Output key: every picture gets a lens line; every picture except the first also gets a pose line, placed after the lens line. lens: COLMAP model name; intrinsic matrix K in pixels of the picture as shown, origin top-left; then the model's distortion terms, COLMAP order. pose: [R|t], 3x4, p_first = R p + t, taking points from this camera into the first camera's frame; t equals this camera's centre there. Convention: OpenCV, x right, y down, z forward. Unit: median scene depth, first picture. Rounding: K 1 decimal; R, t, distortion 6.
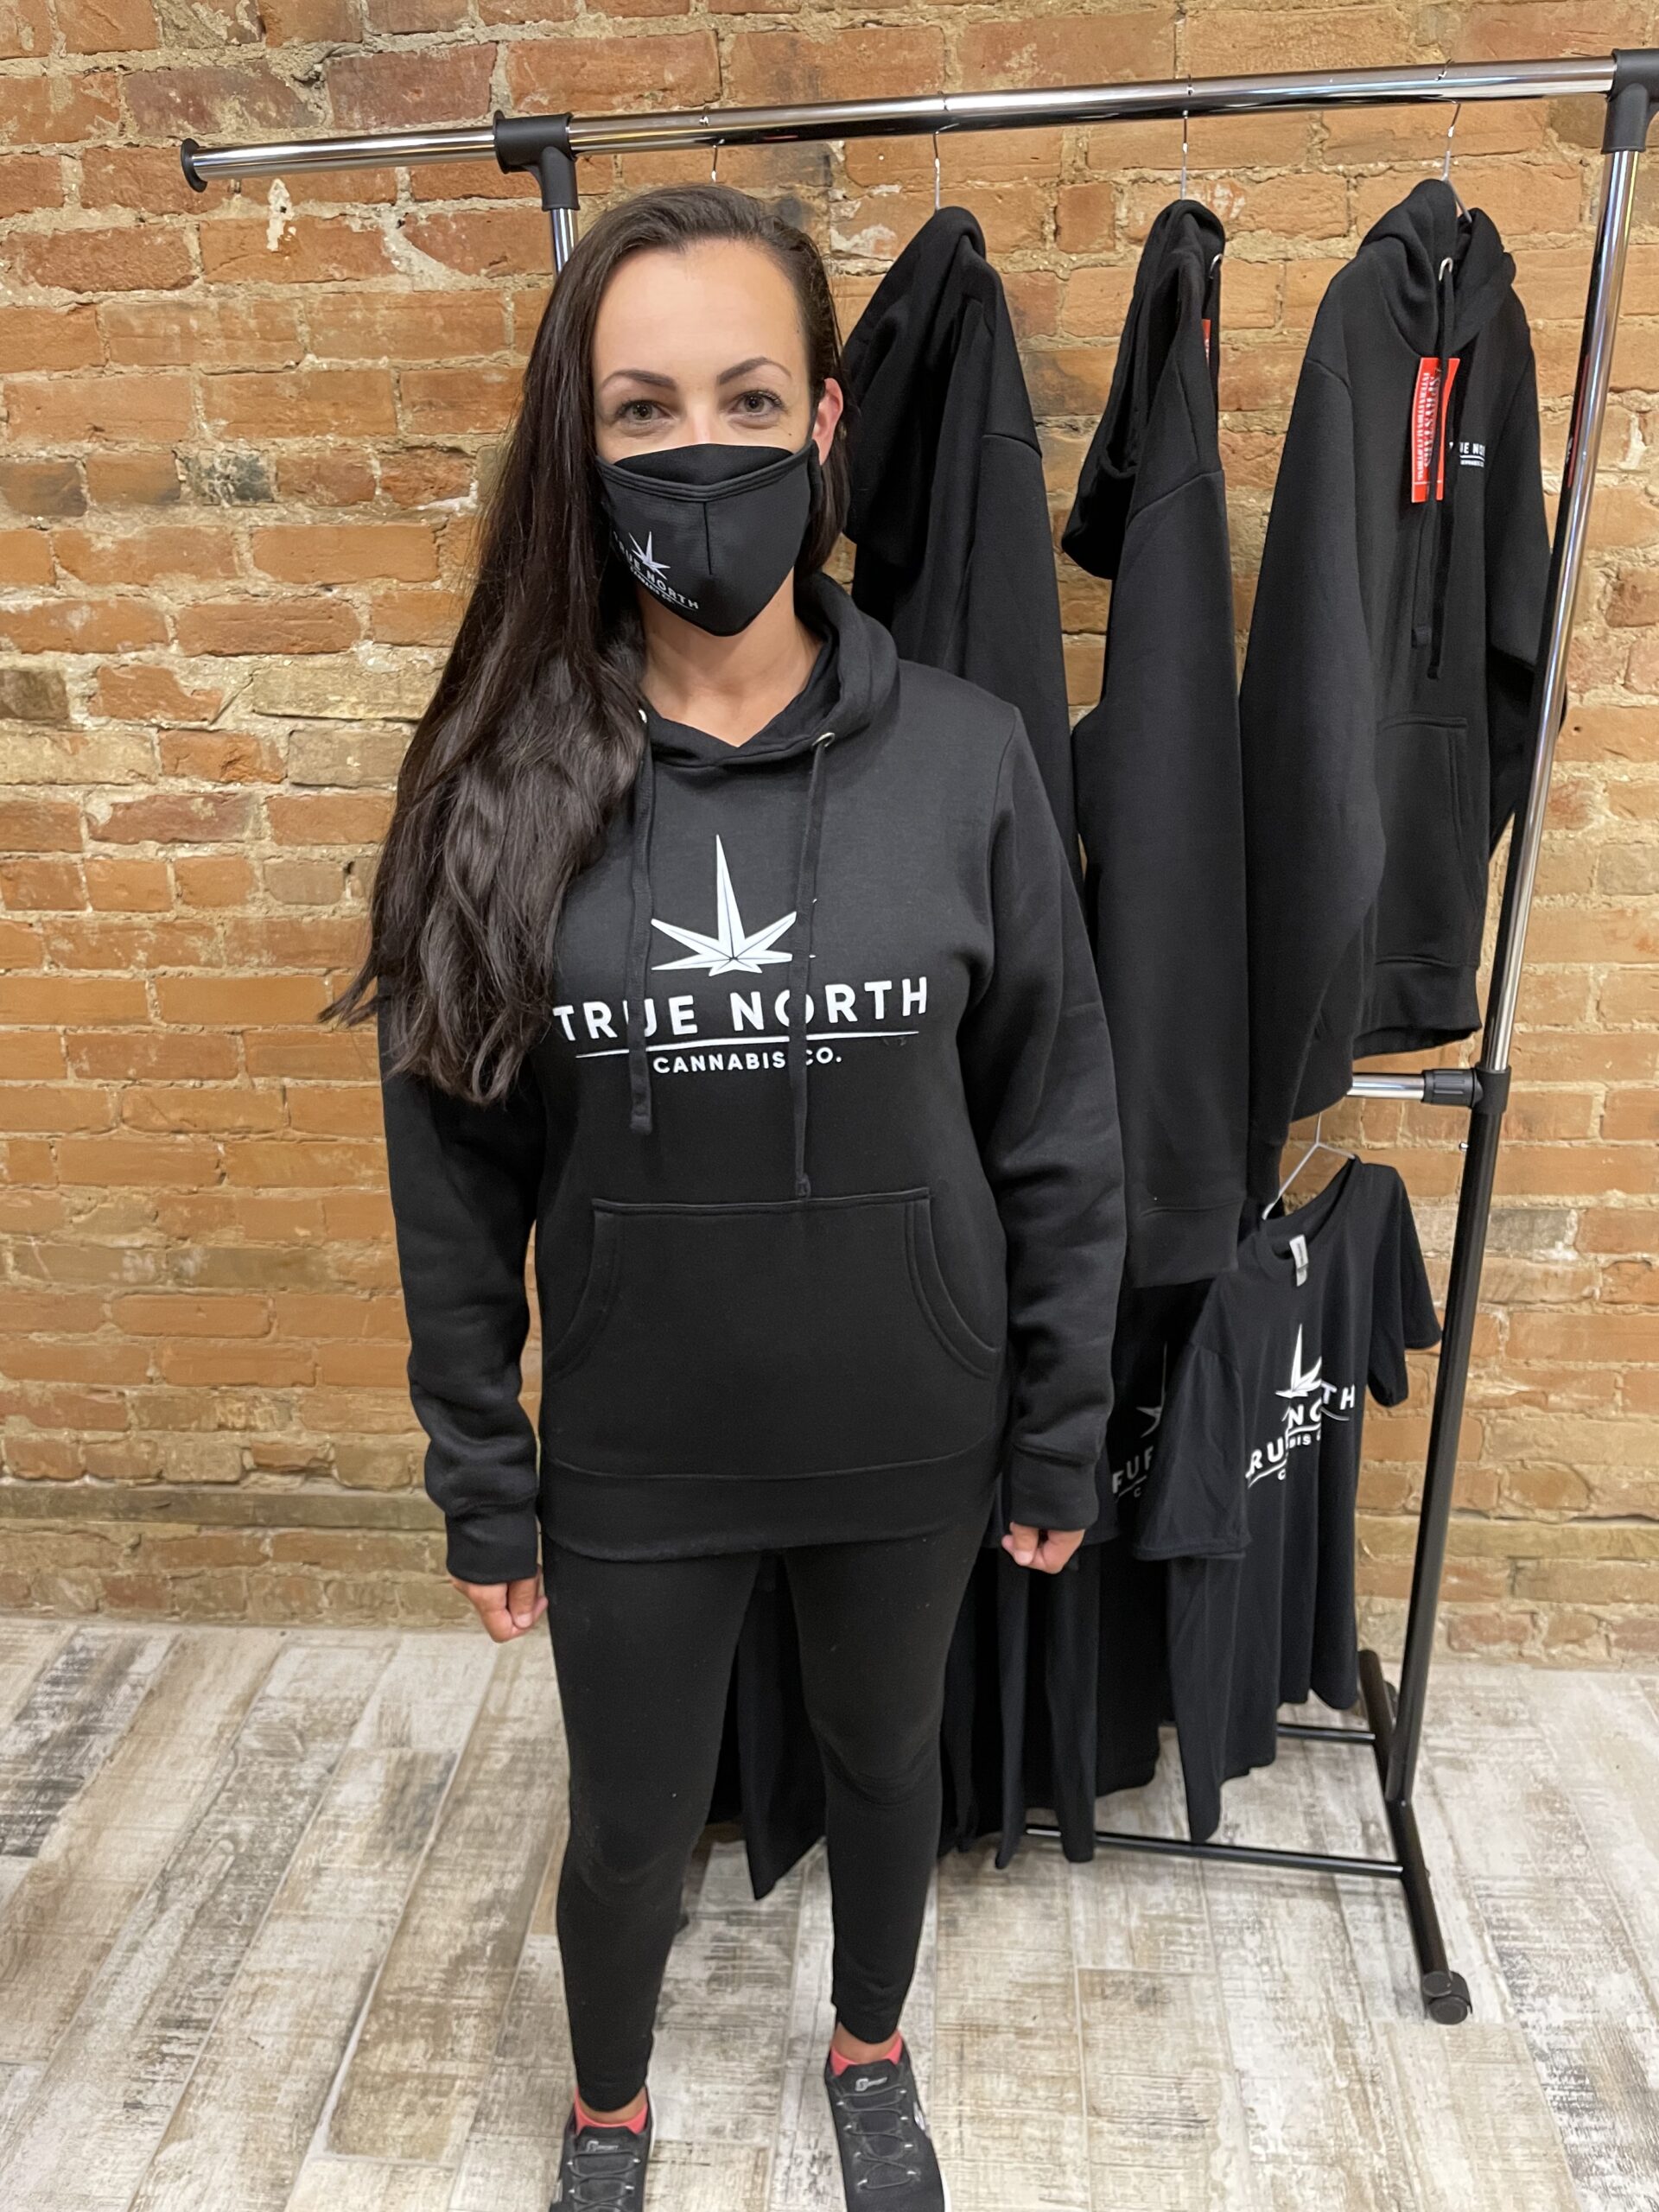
lens RADIAL K [[1709.0, 0, 834.1], [0, 1709.0, 1102.0], [0, 0, 1]] dist [0.082877, -0.114365]
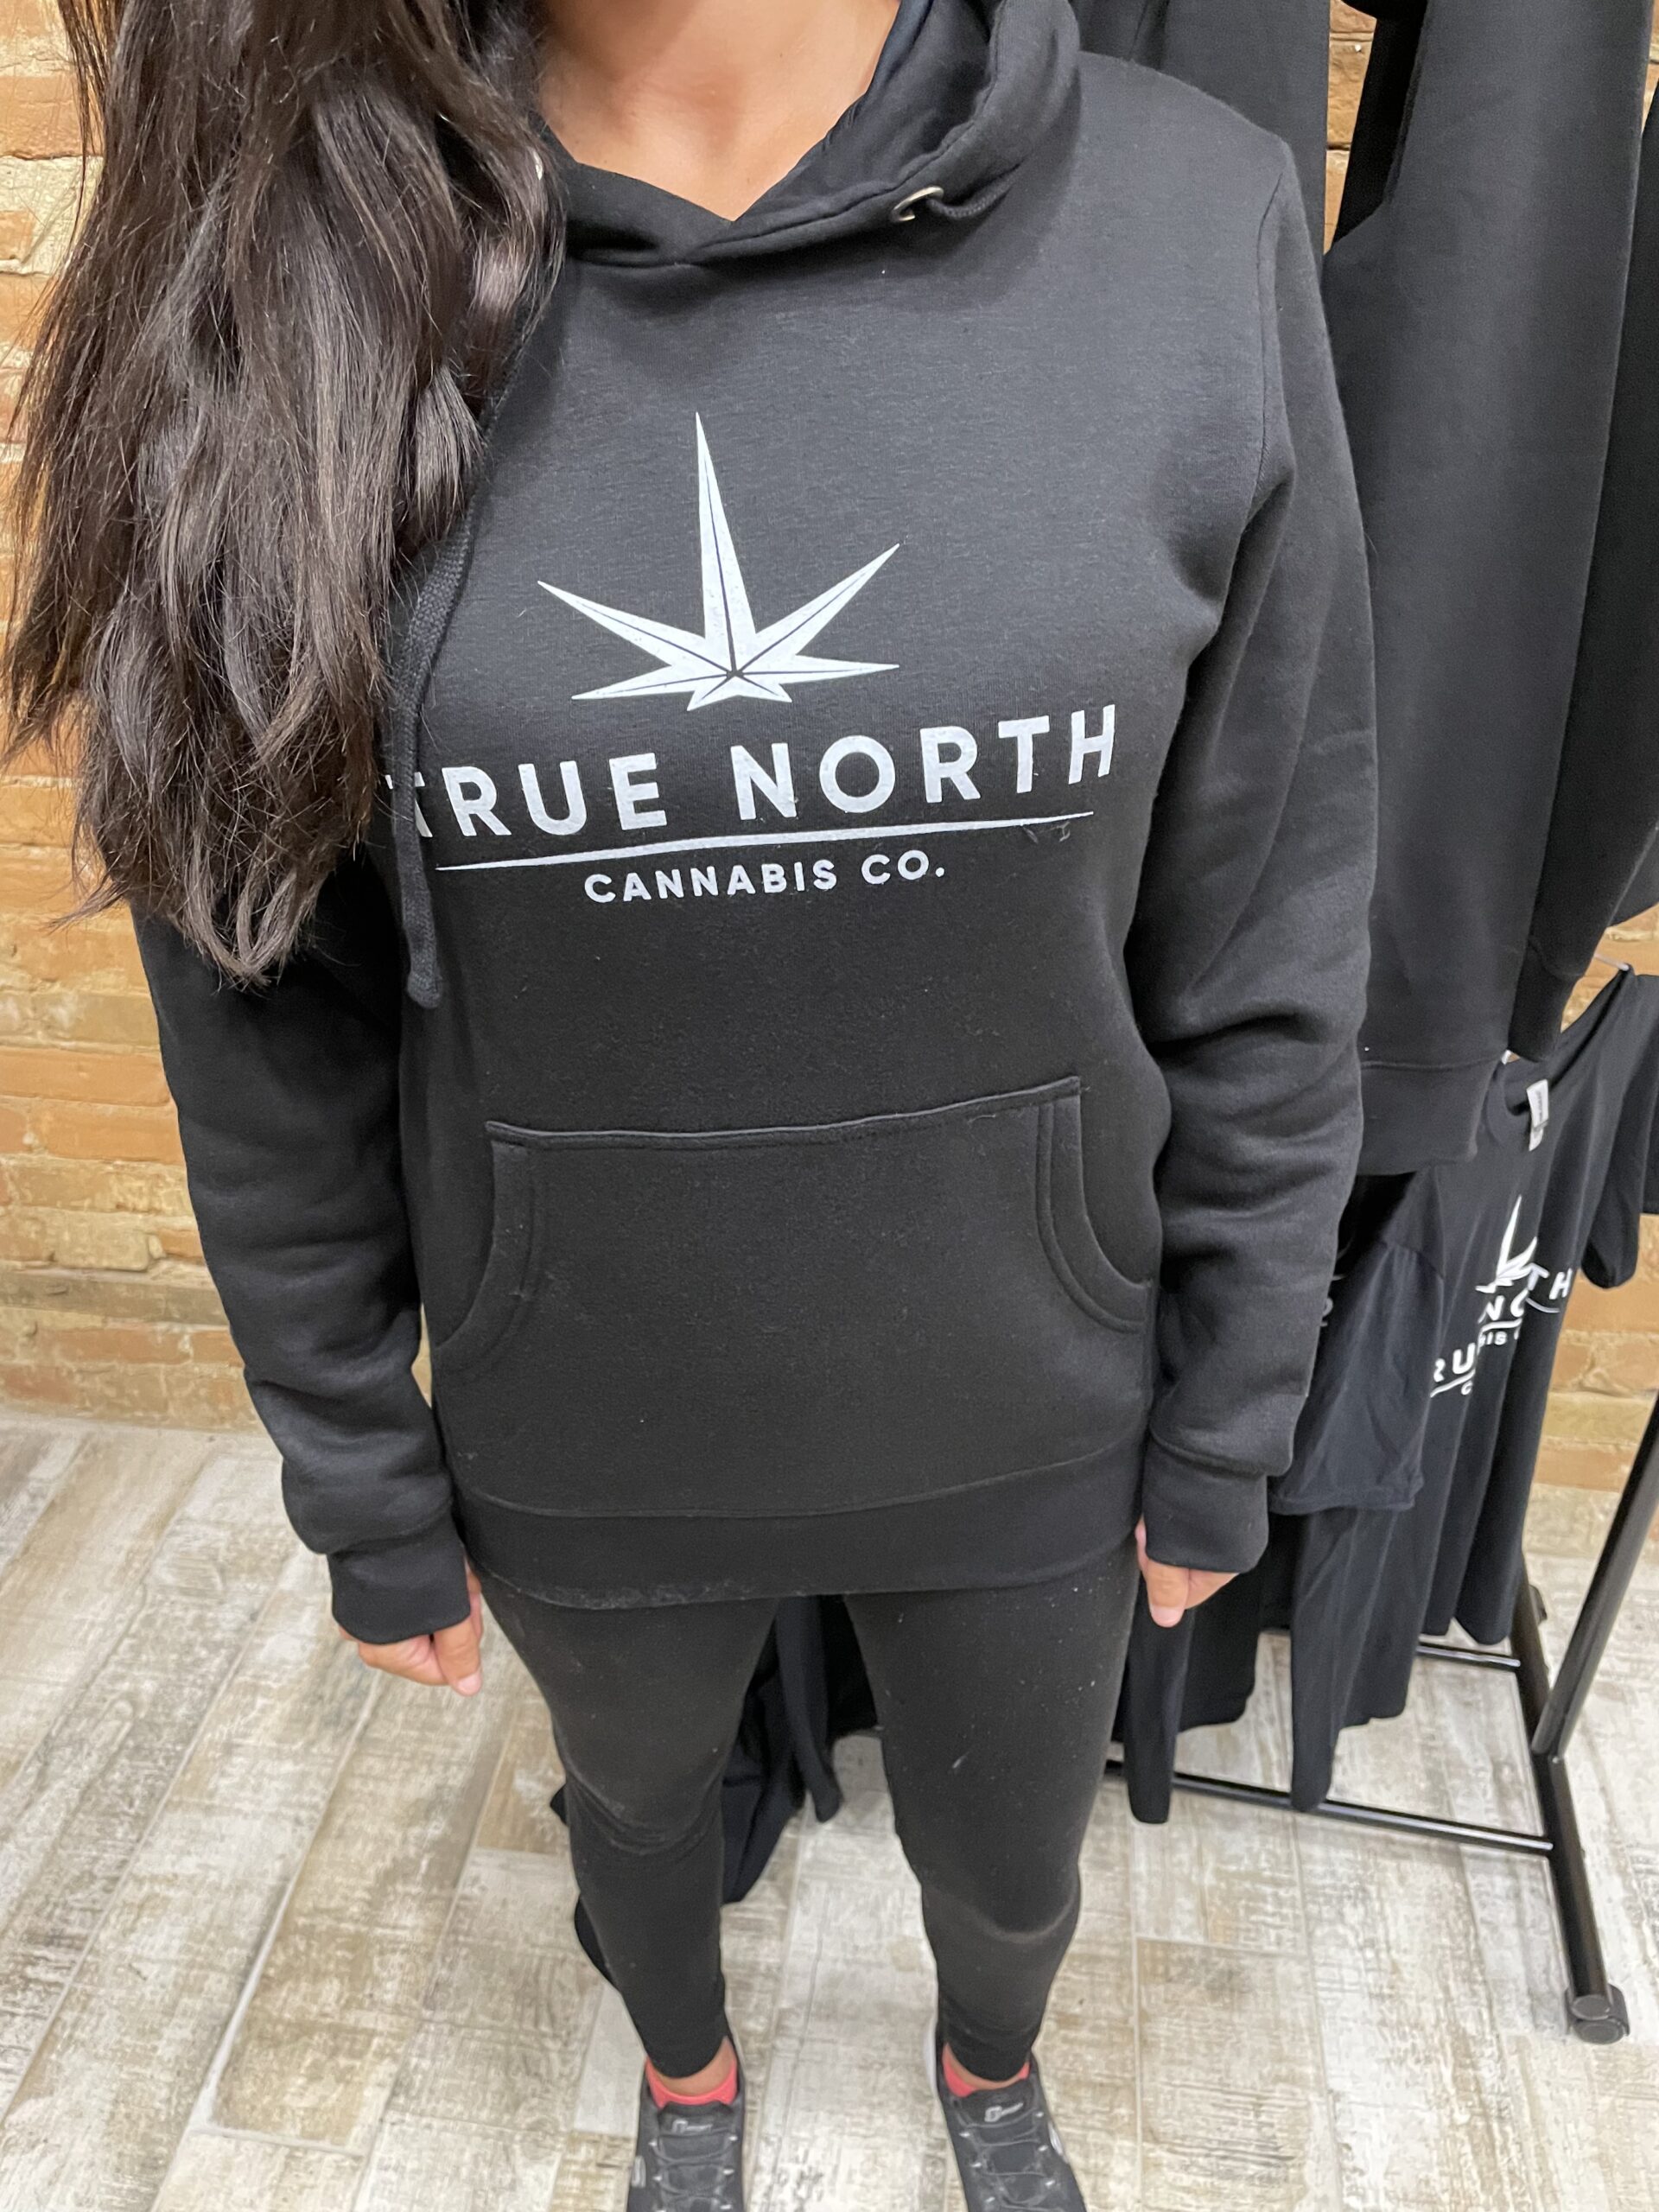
lens RADIAL K [[1709.0, 0, 822.1], [0, 1709.0, 1122.3], [0, 0, 1]] dist [0.082877, -0.114365]
pose [[0.998473, 0.046568, -0.029723, -0.000930], [-0.039916, 0.980066, 0.194619, -0.029264], [0.038194, -0.193136, 0.980428, 0.271319]]
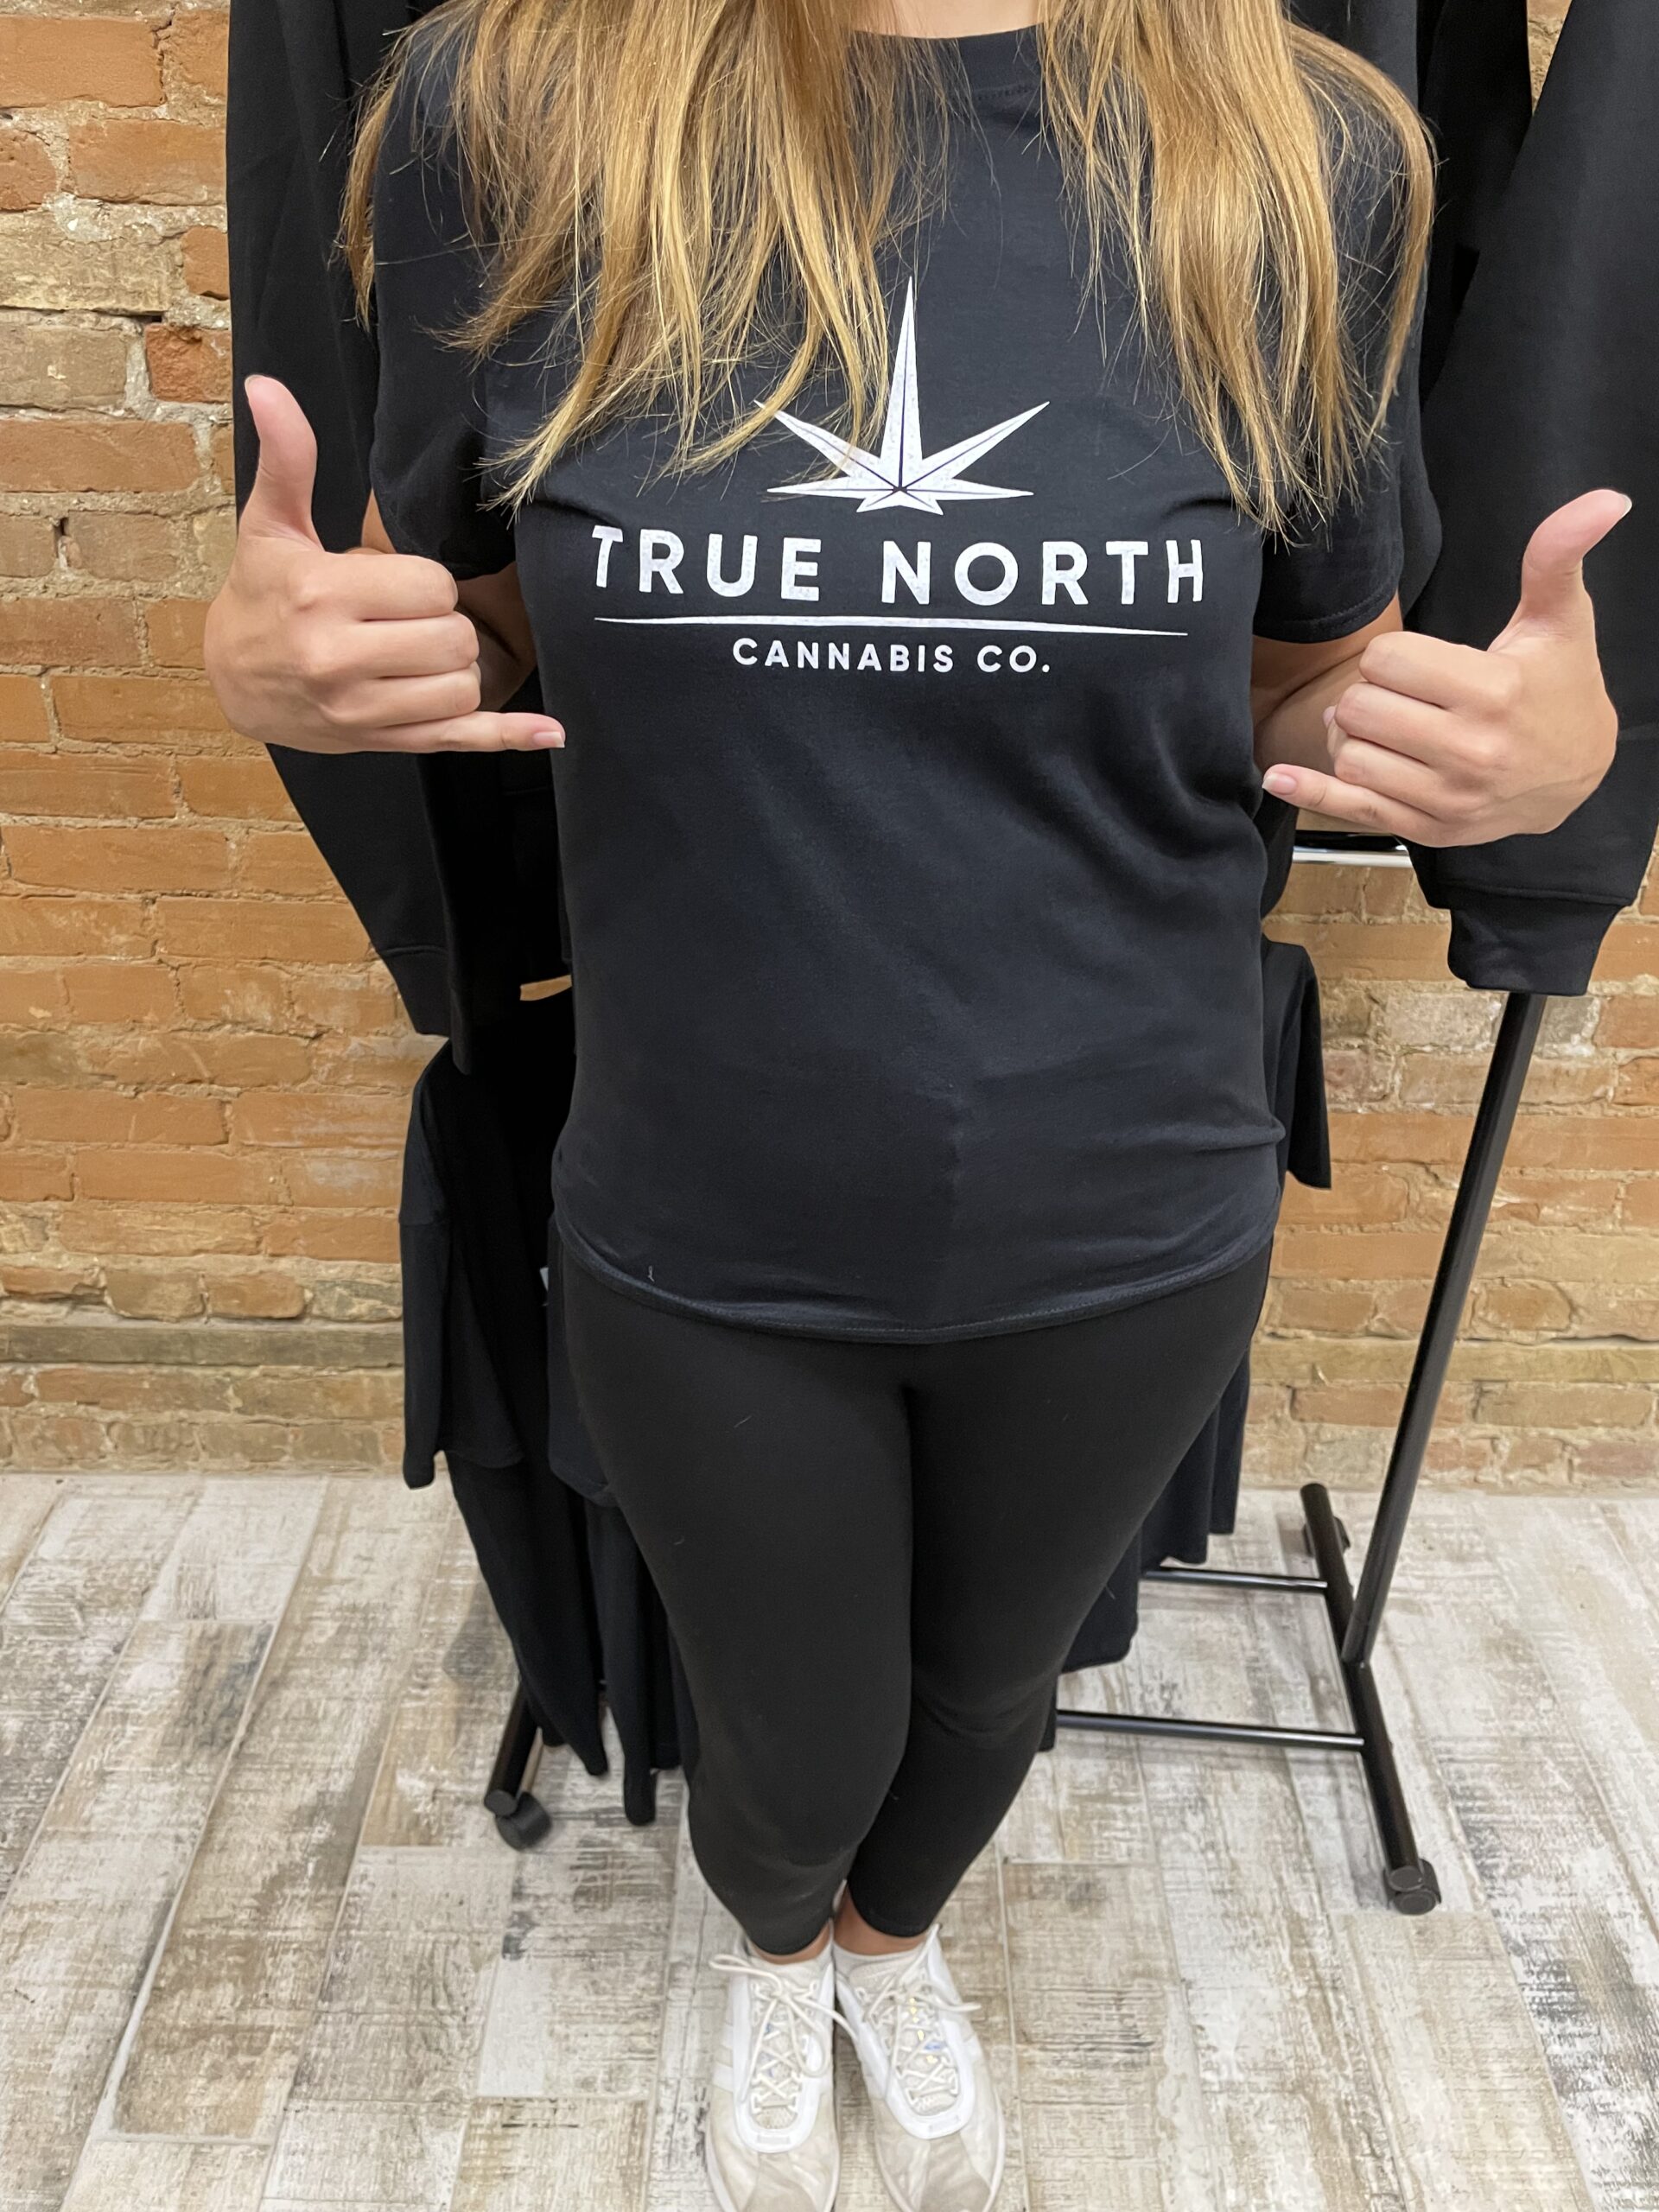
lens RADIAL K [[1709.0, 0, 863.3], [0, 1709.0, 1123.2], [0, 0, 1]] dist [0.082877, -0.114365]
pose [[0.995407, -0.000967, 0.095733, -0.012257], [-0.014827, 0.986328, 0.164123, -0.011727], [-0.094583, -0.164789, 0.981783, 0.211451]]
